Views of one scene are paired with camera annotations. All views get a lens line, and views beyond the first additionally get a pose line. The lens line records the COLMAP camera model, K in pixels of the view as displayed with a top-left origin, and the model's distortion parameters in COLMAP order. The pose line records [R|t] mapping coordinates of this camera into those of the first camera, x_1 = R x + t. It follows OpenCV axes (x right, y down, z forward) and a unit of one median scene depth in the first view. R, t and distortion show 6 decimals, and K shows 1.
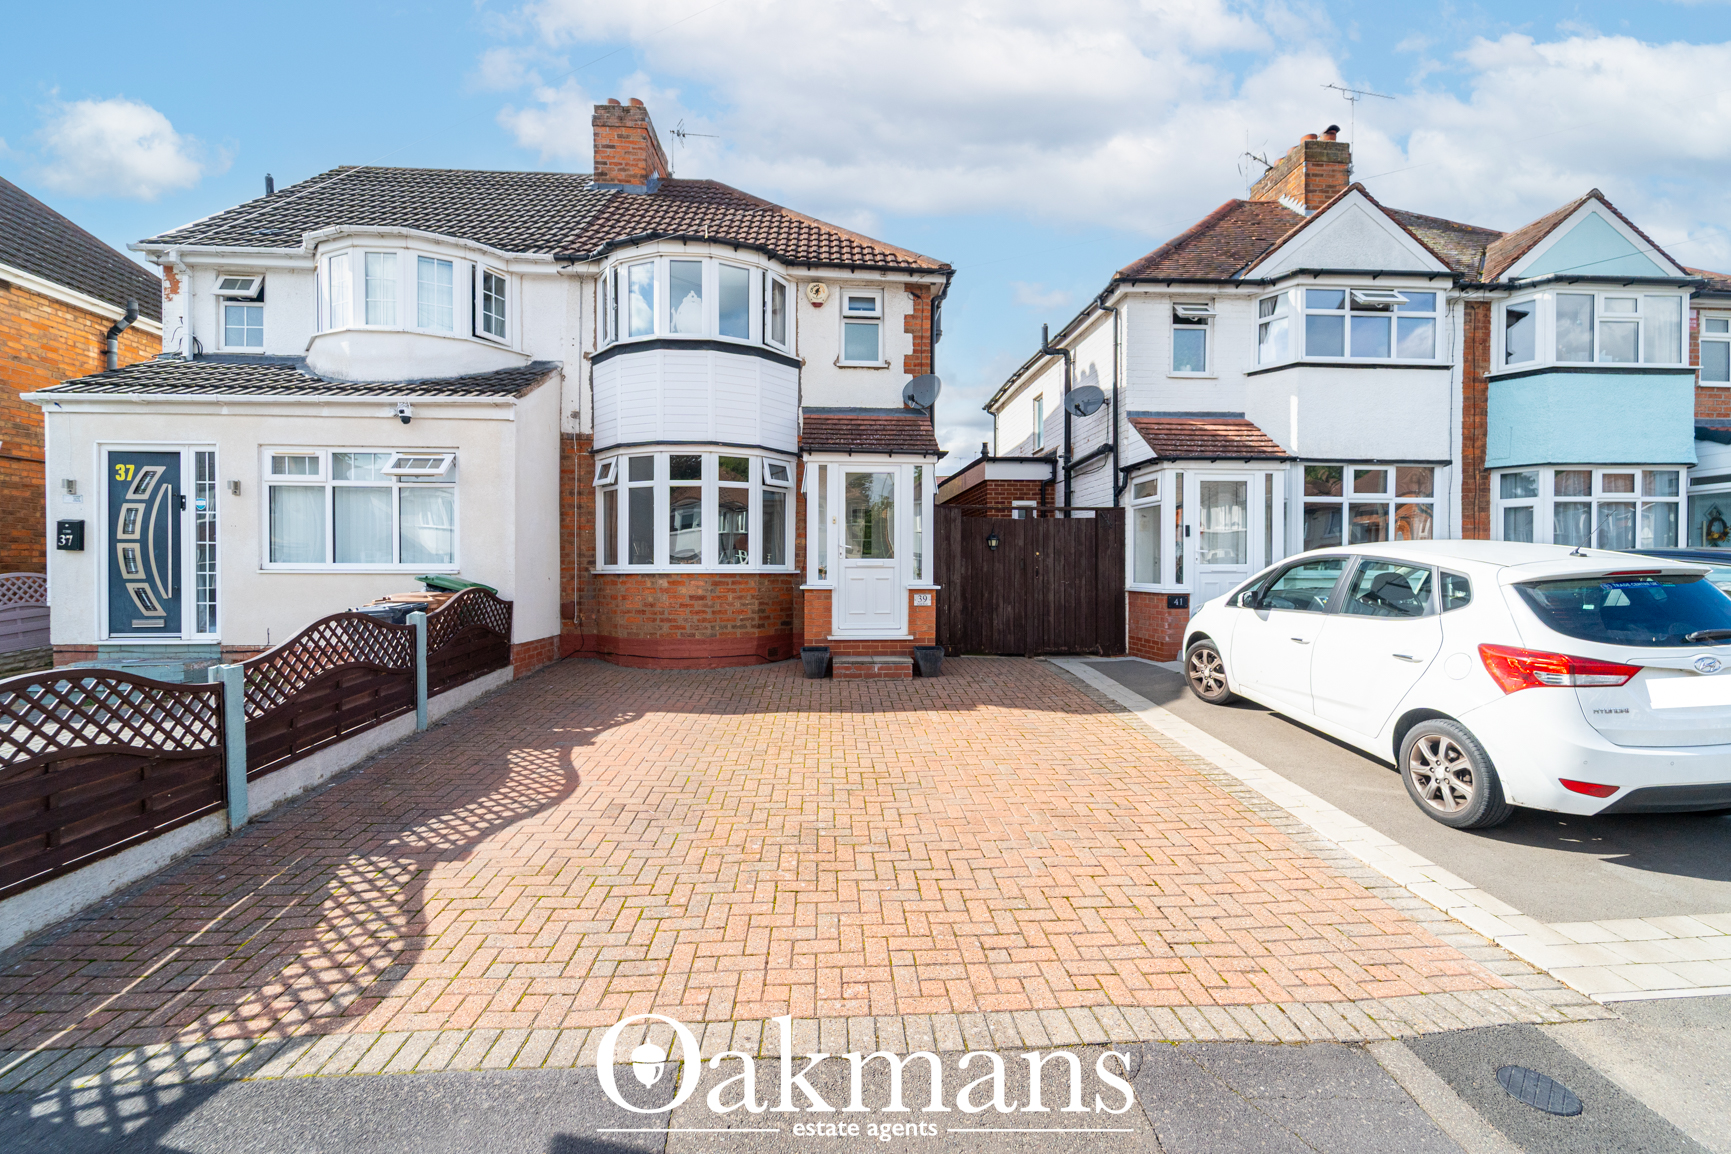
lens RADIAL K [[704.6, 0, 883.3], [0, 704.6, 564.4], [0, 0, 1]] dist [0.004333, -0.003011]
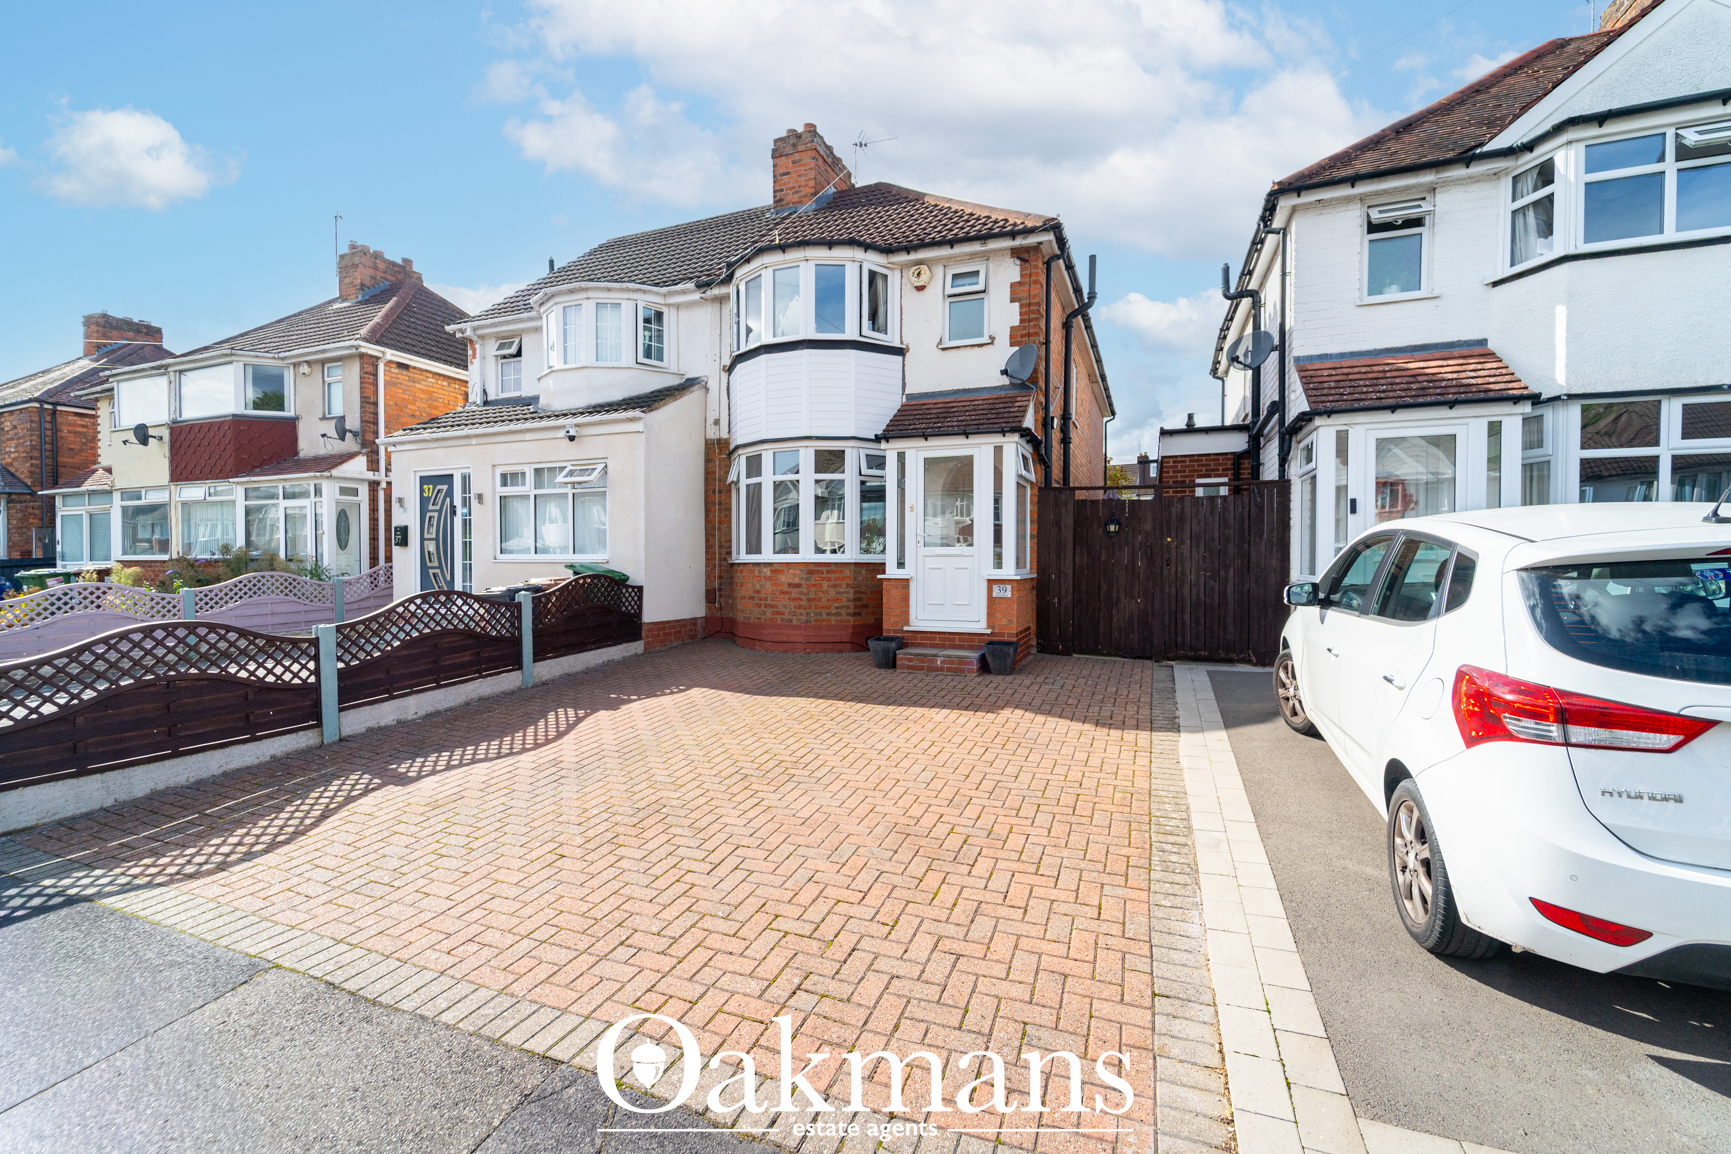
lens RADIAL K [[704.6, 0, 883.3], [0, 704.6, 564.4], [0, 0, 1]] dist [0.004333, -0.003011]
pose [[0.903828, 0.000296, -0.427896, 0.309974], [0.003565, 0.999960, 0.008221, 0.007423], [0.427881, -0.008956, 0.903791, 0.101496]]
